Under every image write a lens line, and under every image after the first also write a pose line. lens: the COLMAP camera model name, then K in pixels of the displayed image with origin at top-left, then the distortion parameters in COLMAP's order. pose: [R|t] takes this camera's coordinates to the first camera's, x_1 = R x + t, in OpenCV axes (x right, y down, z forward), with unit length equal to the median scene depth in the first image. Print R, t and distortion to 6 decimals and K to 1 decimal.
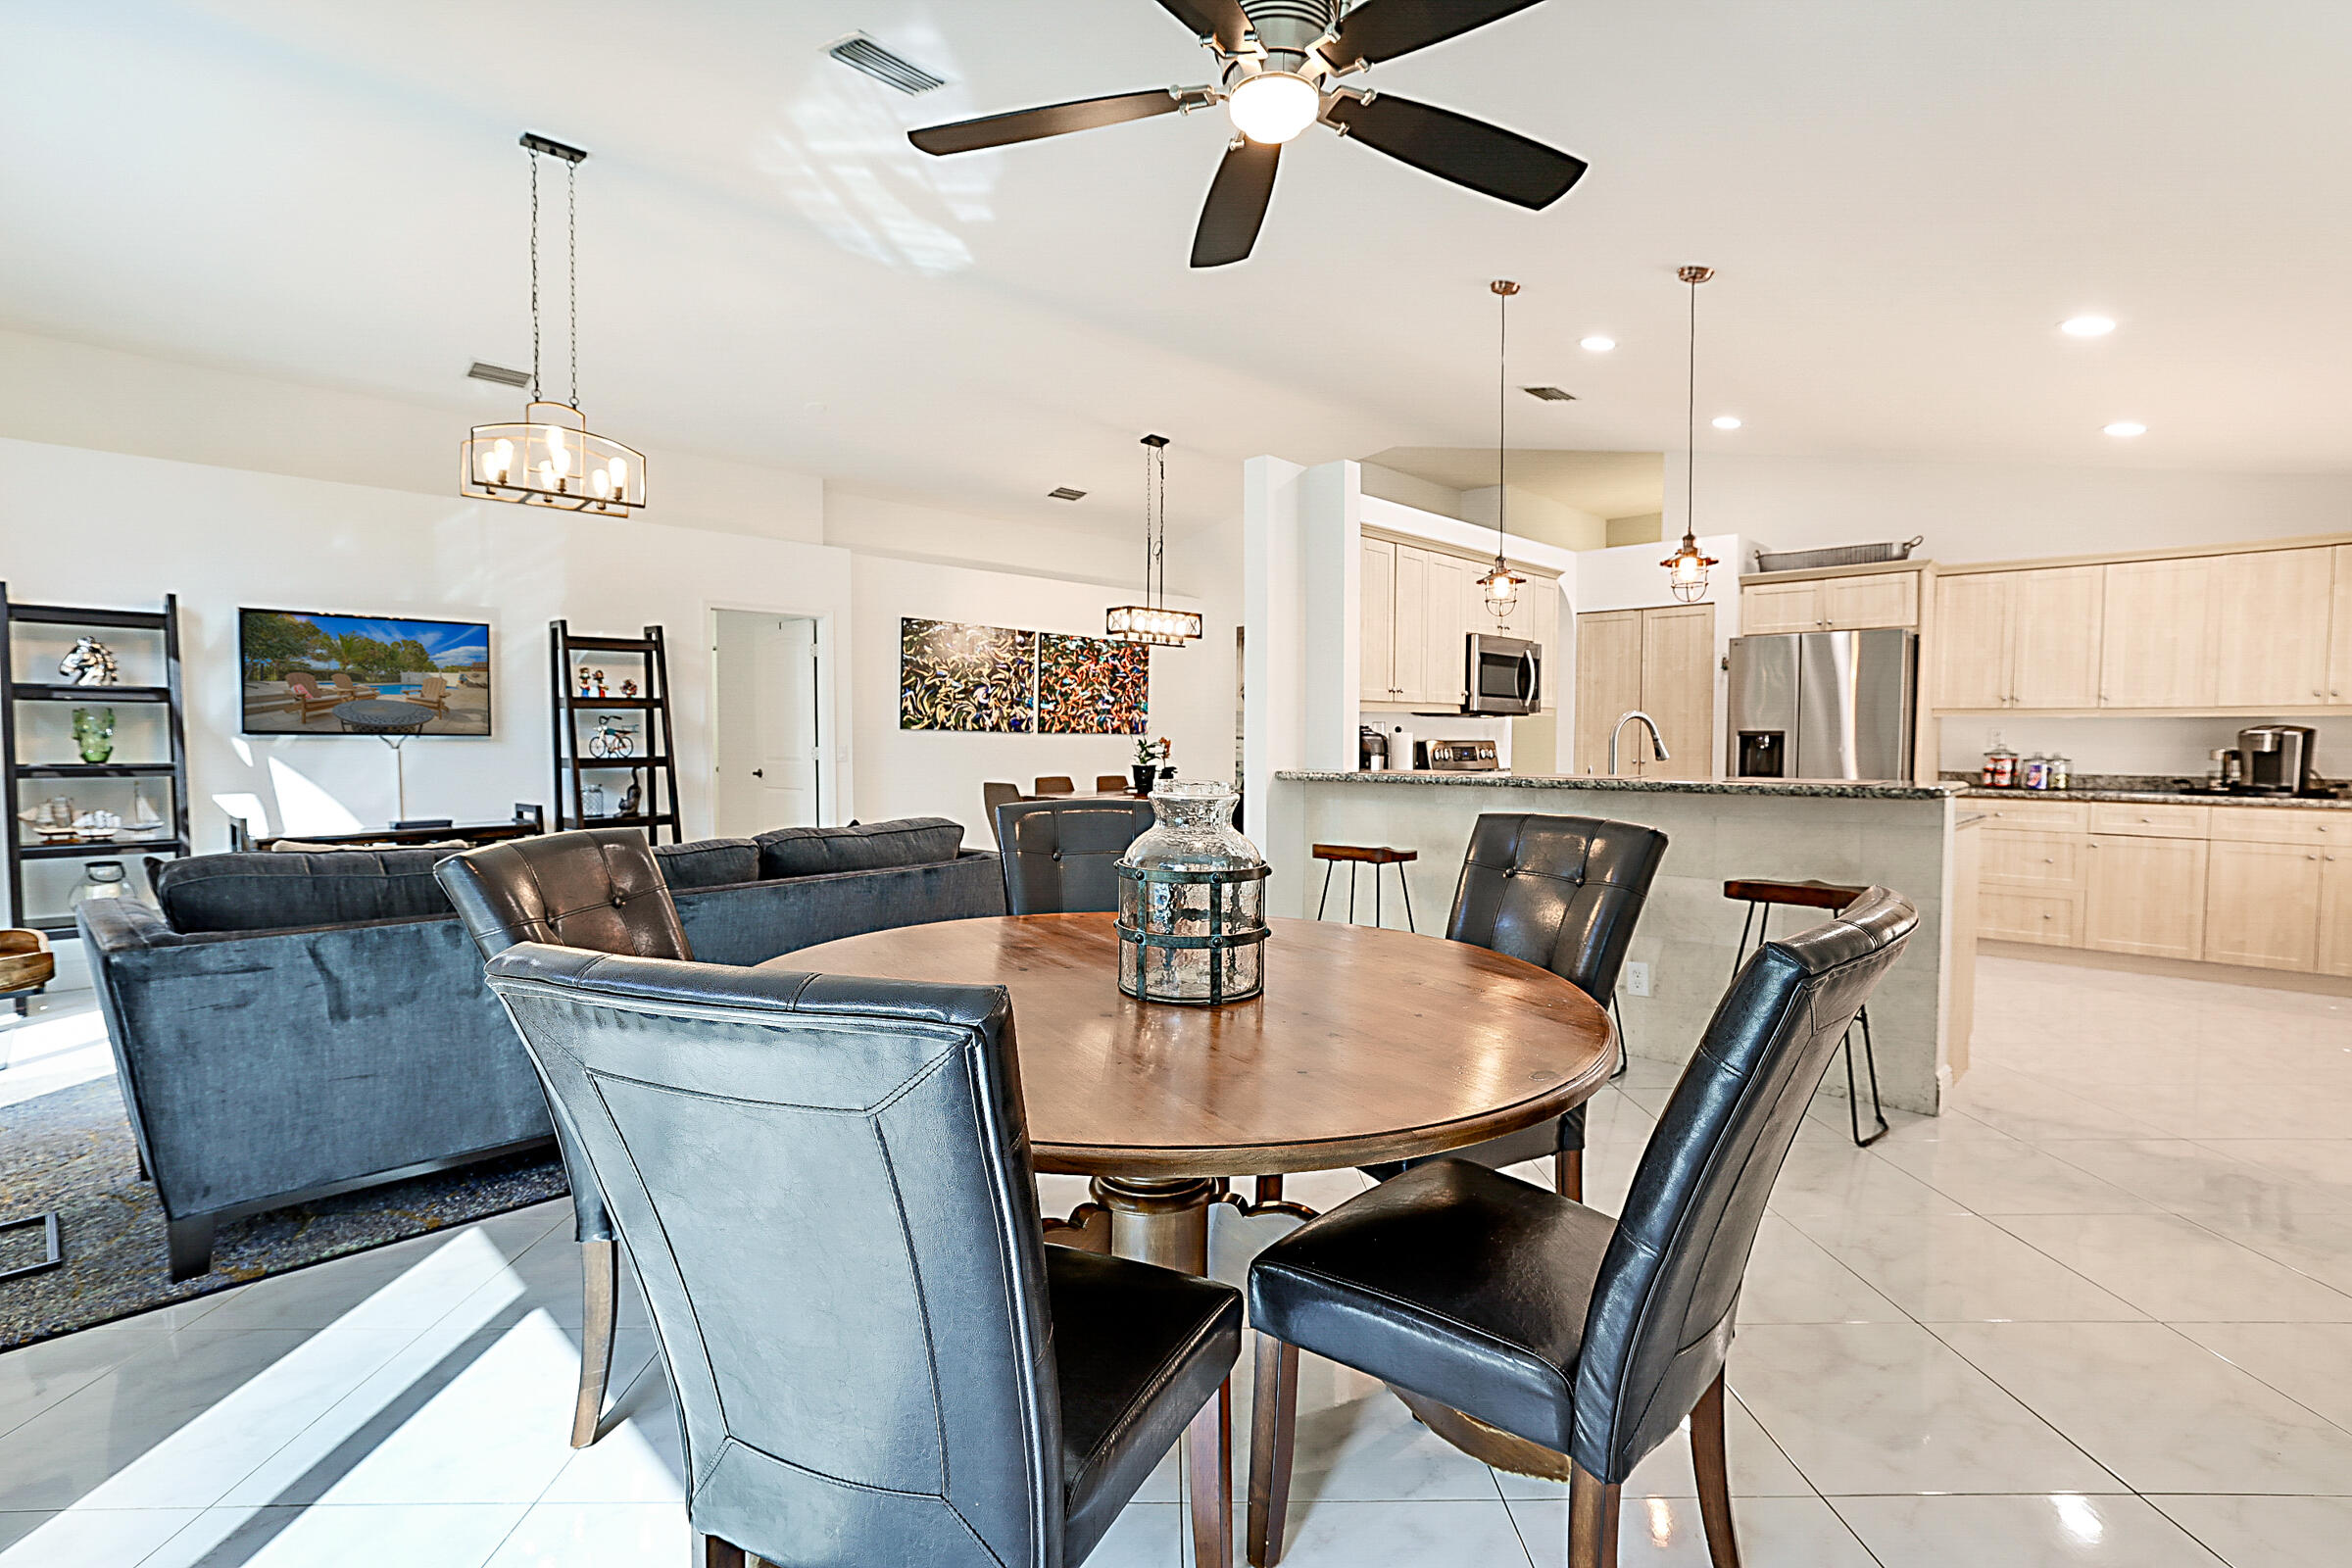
lens RADIAL K [[1151.4, 0, 1149.3], [0, 1151.4, 791.6], [0, 0, 1]] dist [-0.018363, 0.009063]
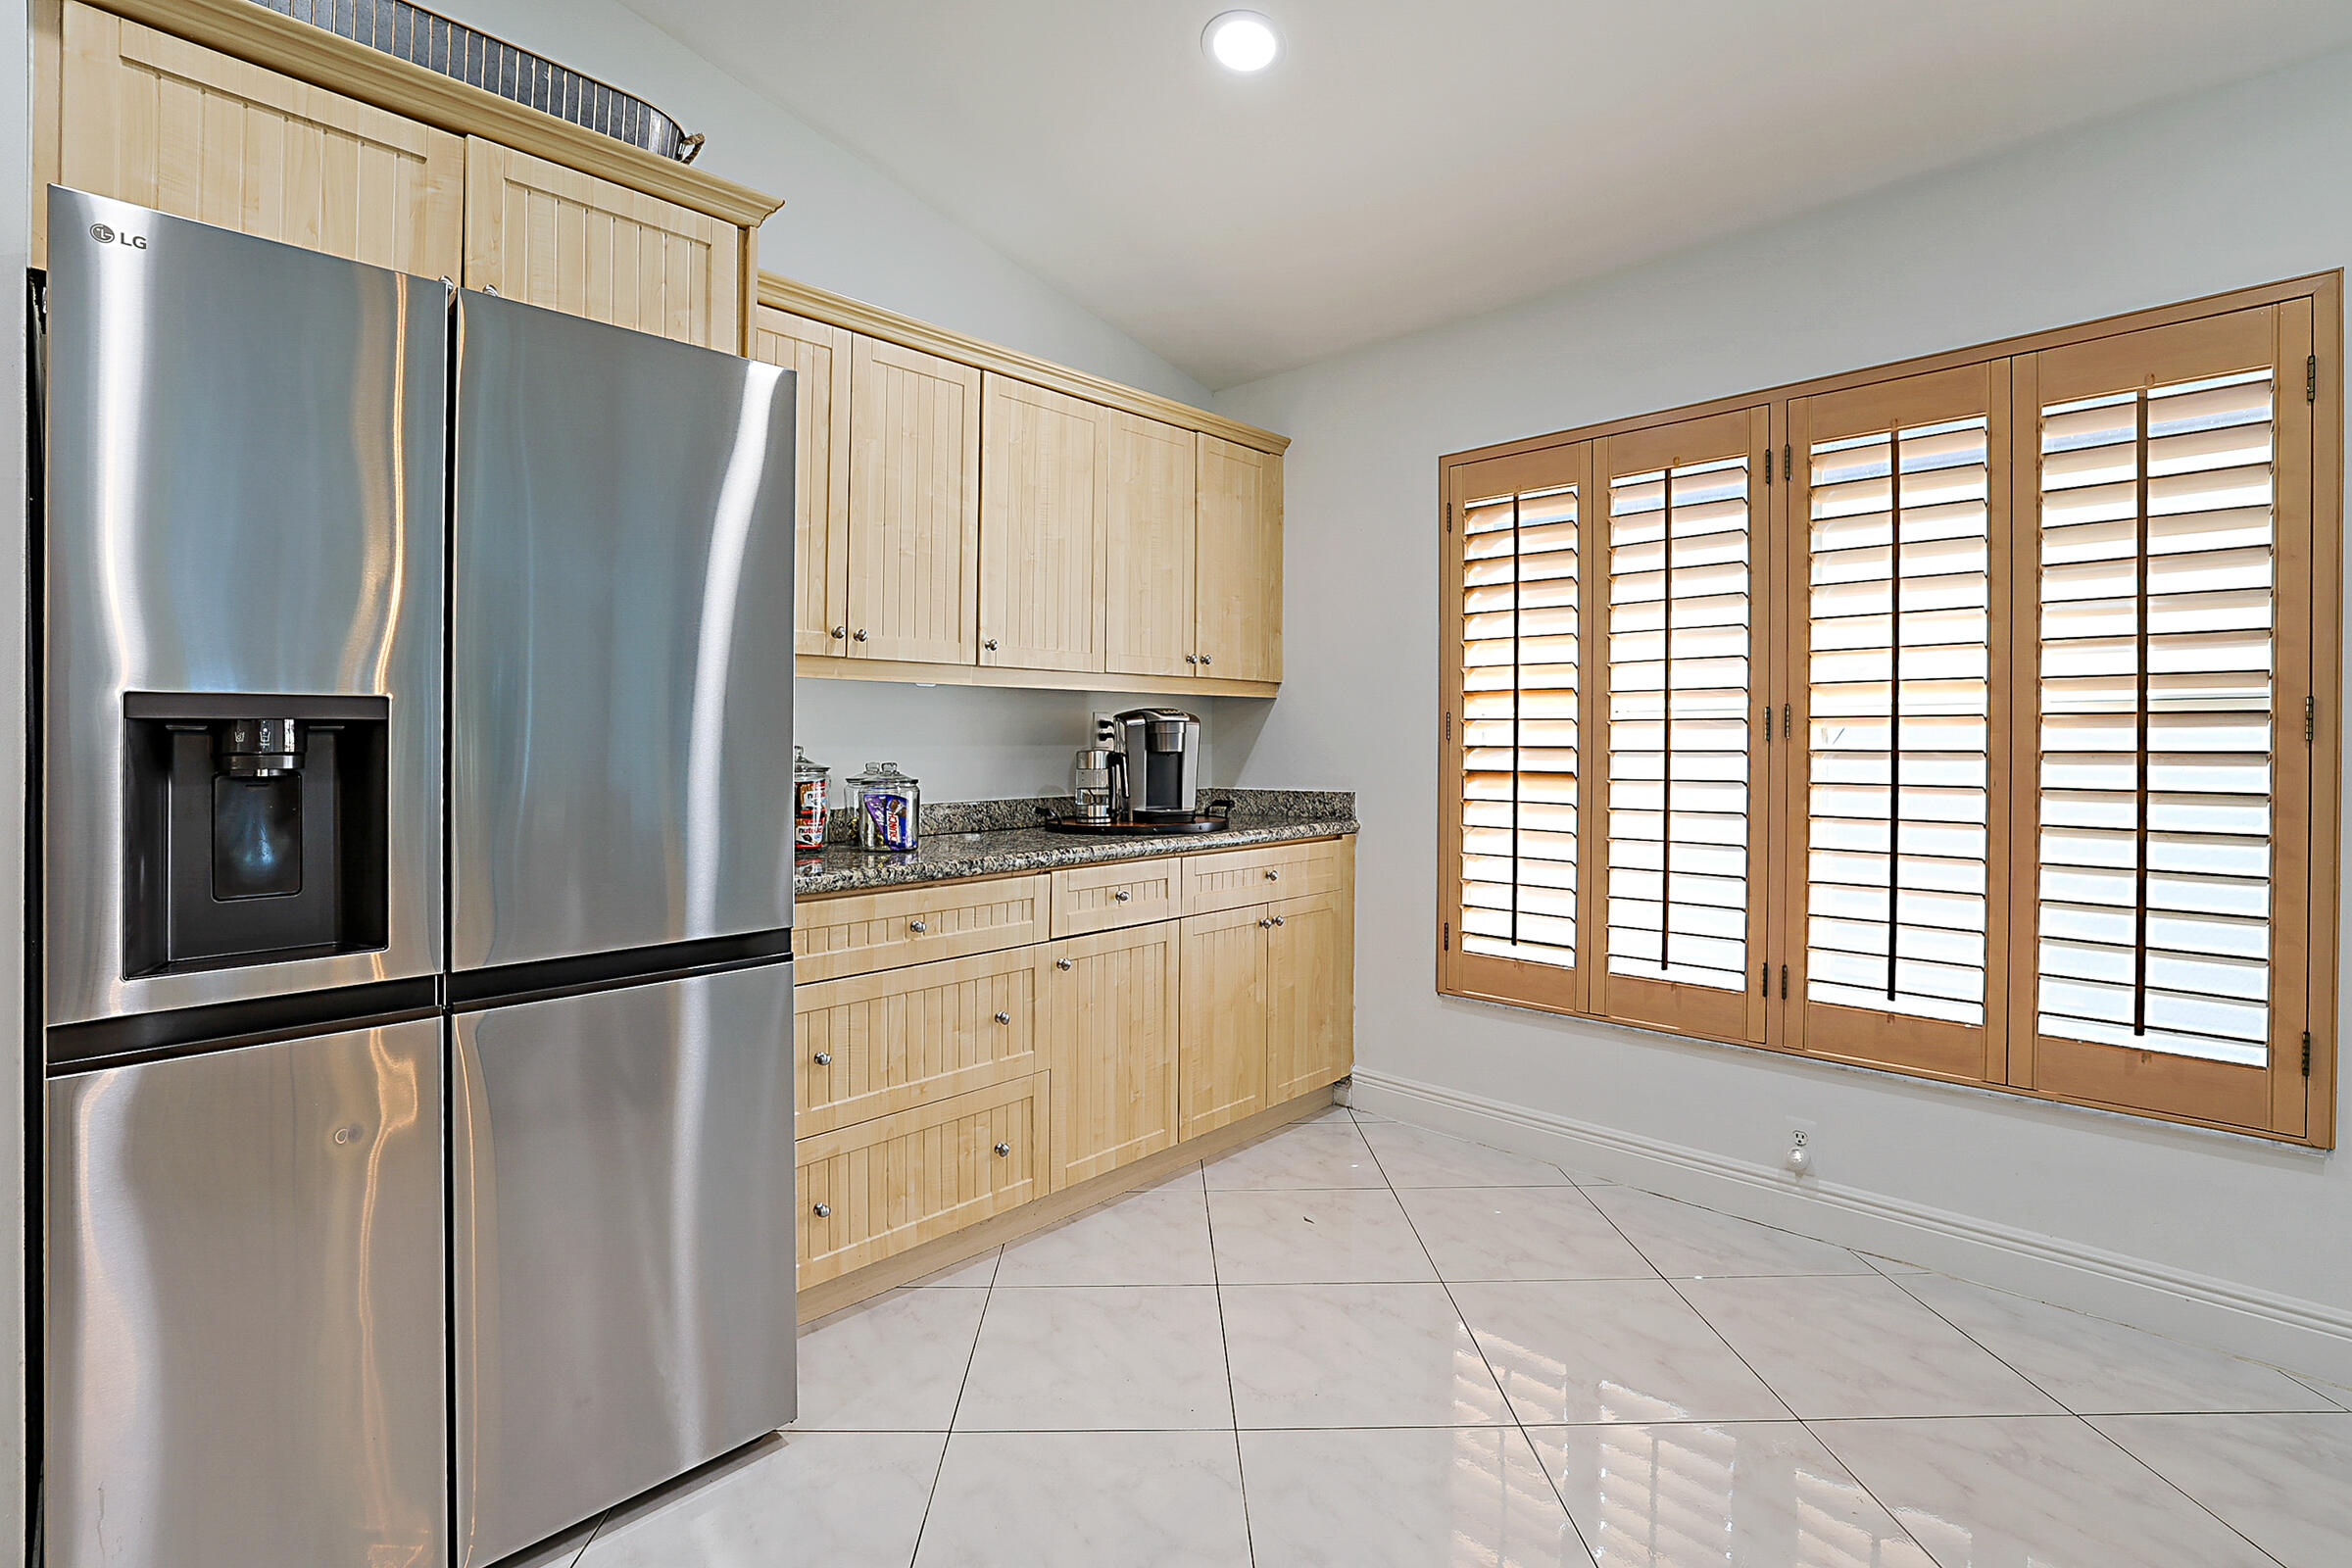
lens RADIAL K [[1121.7, 0, 1164.5], [0, 1121.7, 744.3], [0, 0, 1]] dist [-0.005279, -0.000168]
pose [[0.000531, -0.005052, 0.999987, 0.351268], [0.059546, 0.998213, 0.005011, -0.036987], [-0.998225, 0.059543, 0.000831, 0.872033]]
